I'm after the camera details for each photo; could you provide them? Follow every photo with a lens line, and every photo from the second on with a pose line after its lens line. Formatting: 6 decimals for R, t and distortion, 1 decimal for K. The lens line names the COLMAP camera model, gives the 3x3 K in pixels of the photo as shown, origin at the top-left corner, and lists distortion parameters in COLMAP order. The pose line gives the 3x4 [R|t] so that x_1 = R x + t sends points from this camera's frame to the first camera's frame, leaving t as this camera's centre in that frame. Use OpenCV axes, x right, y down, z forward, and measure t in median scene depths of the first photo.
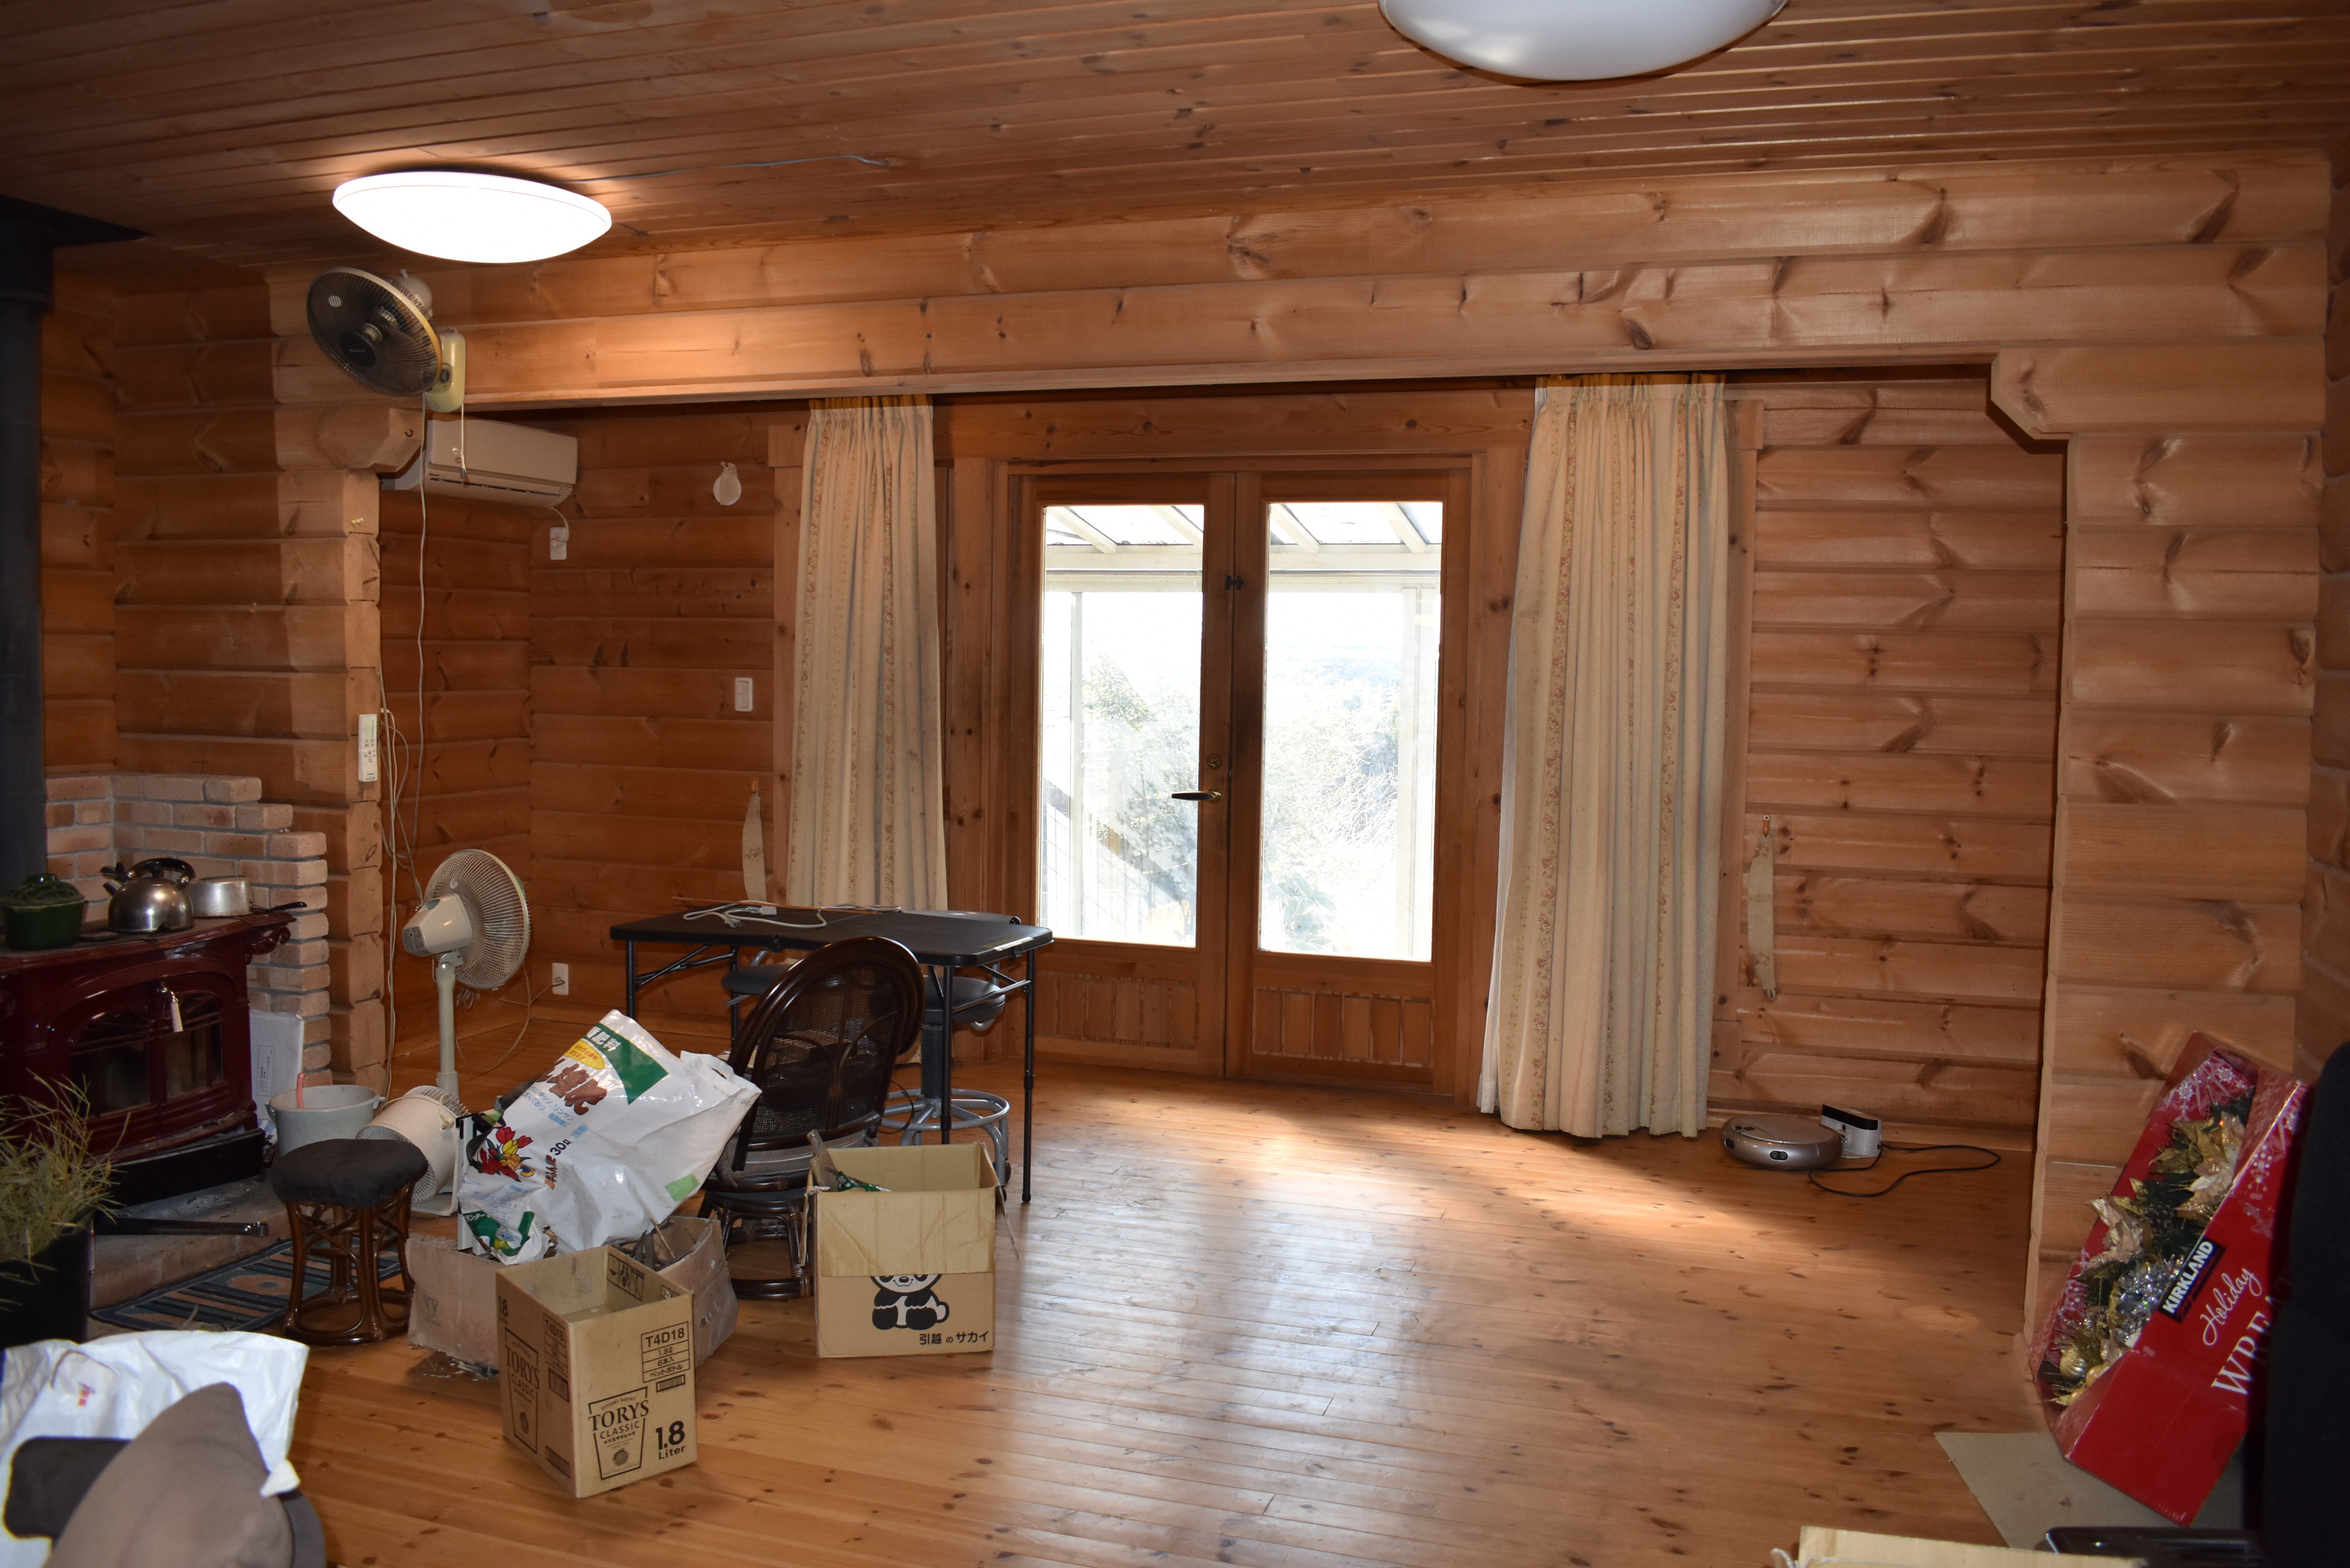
lens RADIAL K [[1847.2, 0, 1173.6], [0, 1847.2, 781.7], [0, 0, 1]] dist [-0.083753, -0.001740]
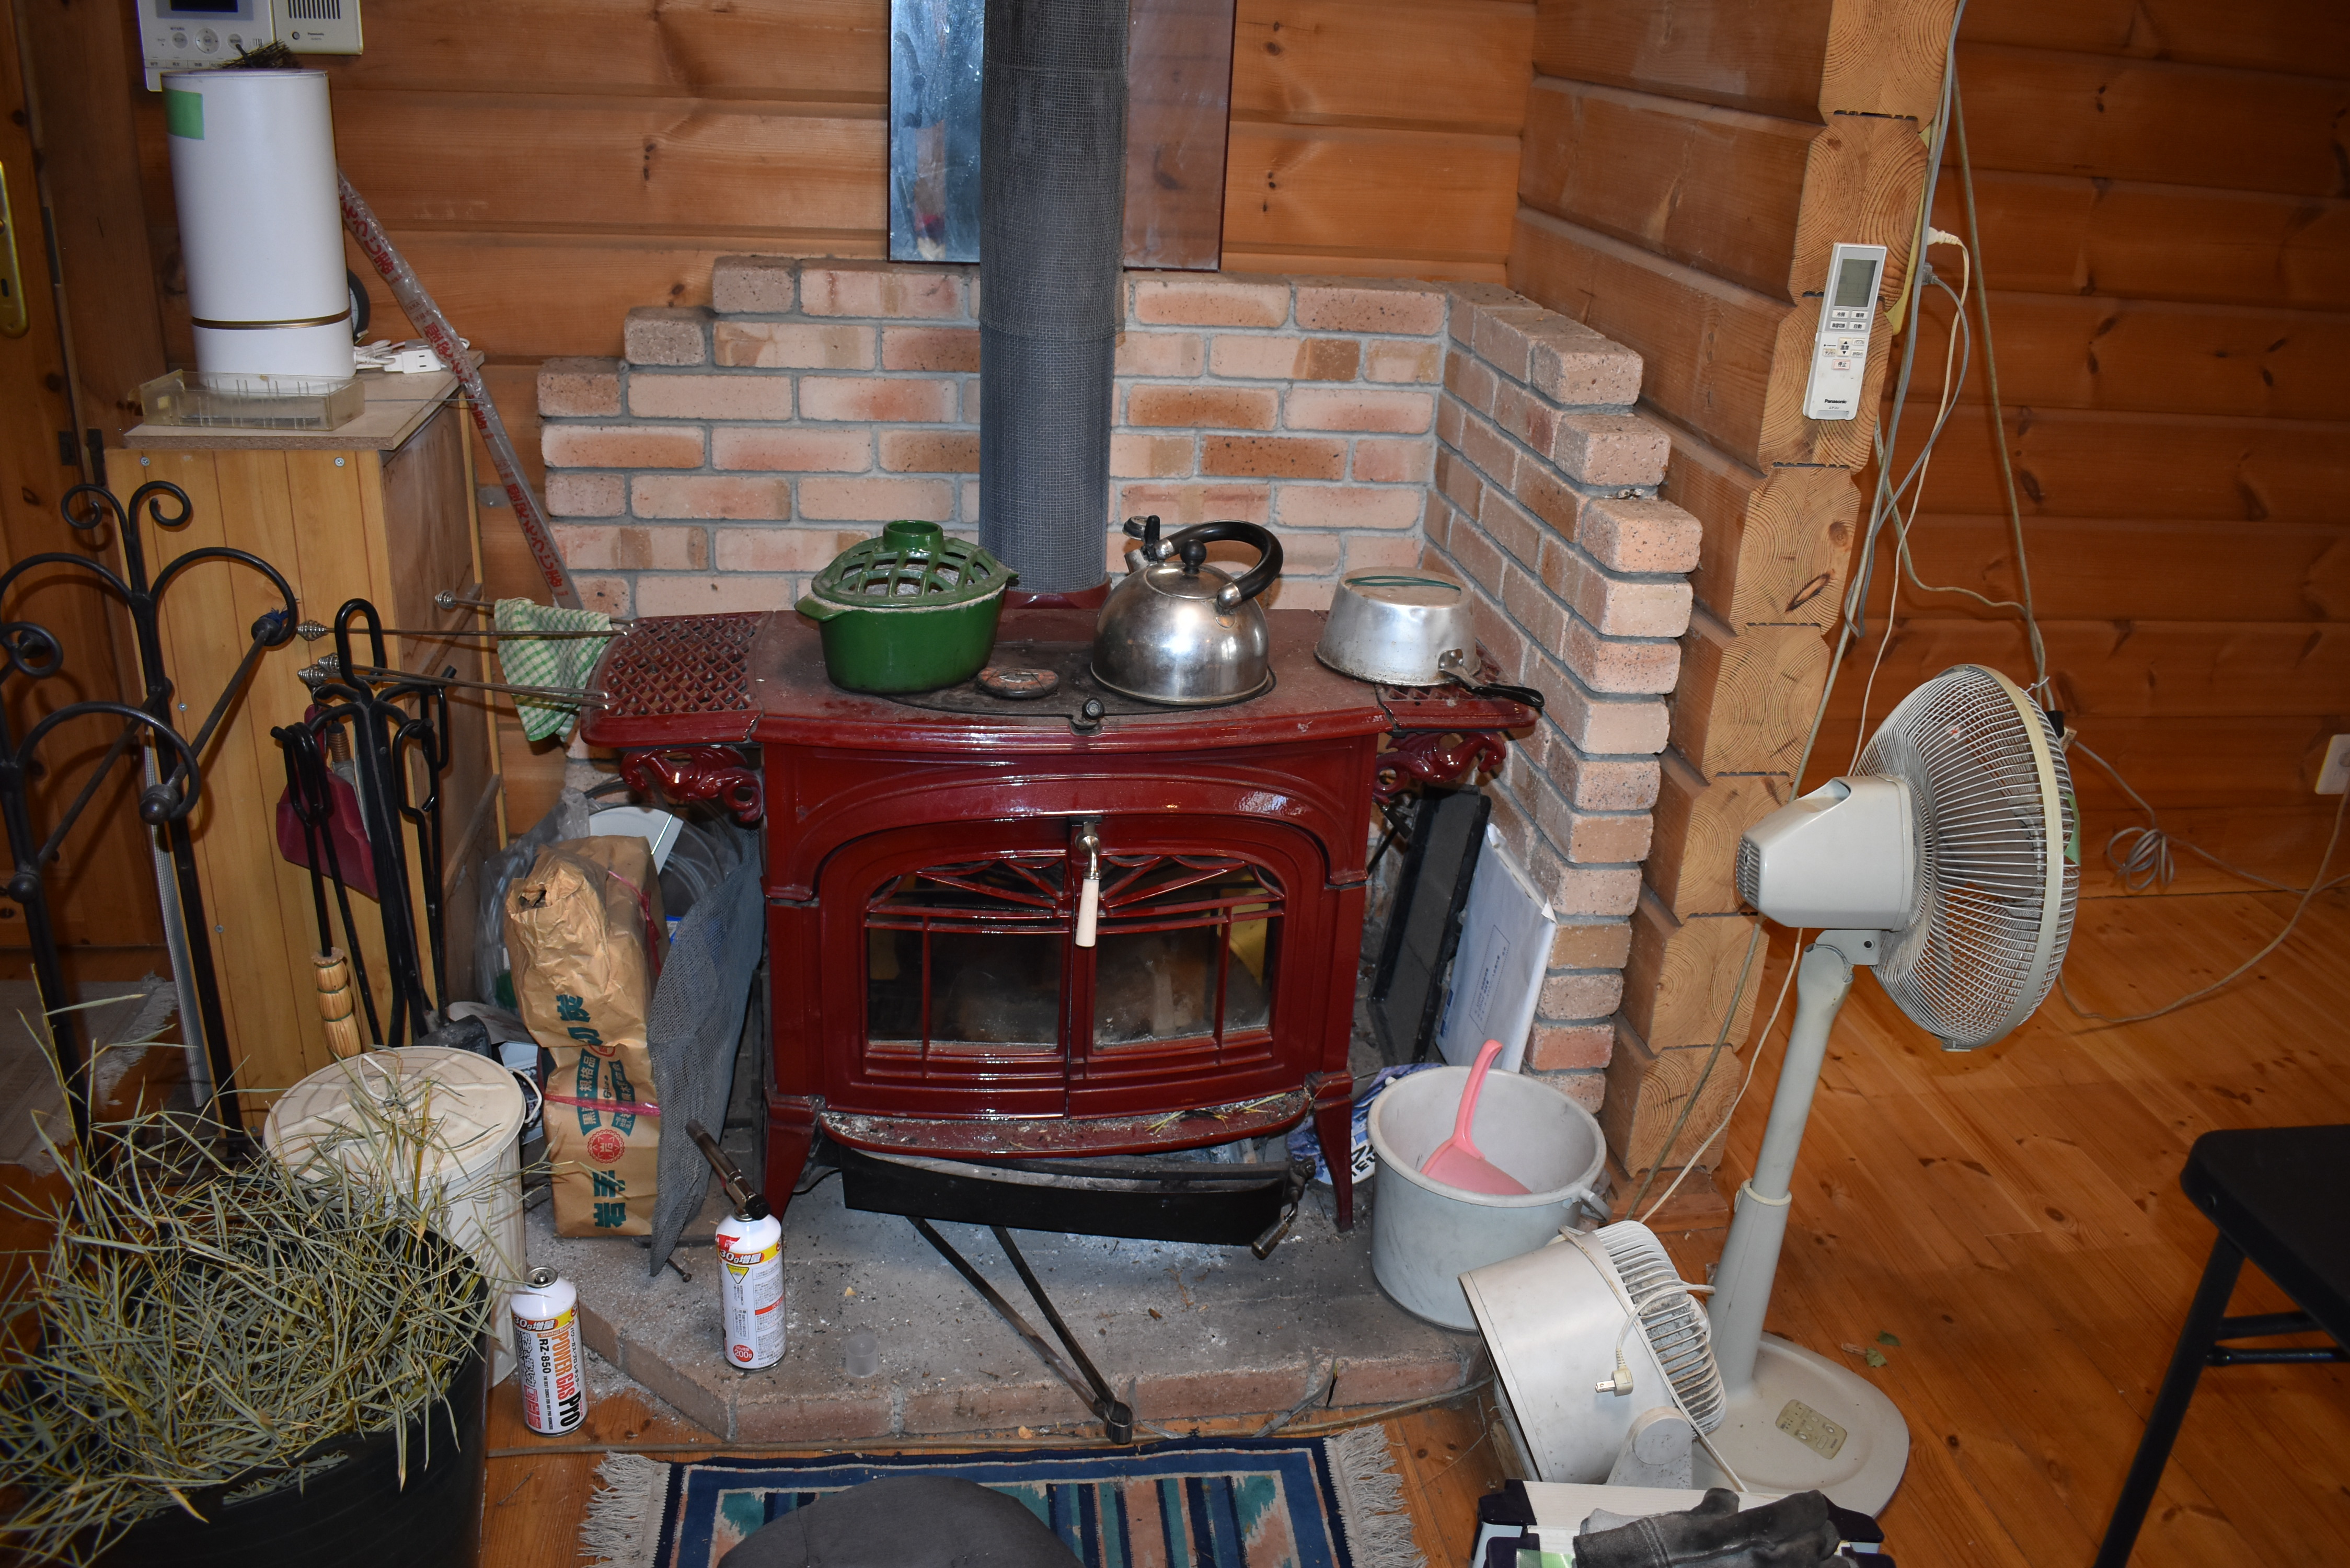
lens RADIAL K [[1847.2, 0, 1173.3], [0, 1847.2, 784.5], [0, 0, 1]] dist [-0.083753, -0.001740]
pose [[0.472834, 0.363929, -0.802486, -0.167011], [-0.111559, 0.928120, 0.355173, -0.050459], [0.874061, -0.078413, 0.479446, 0.682467]]
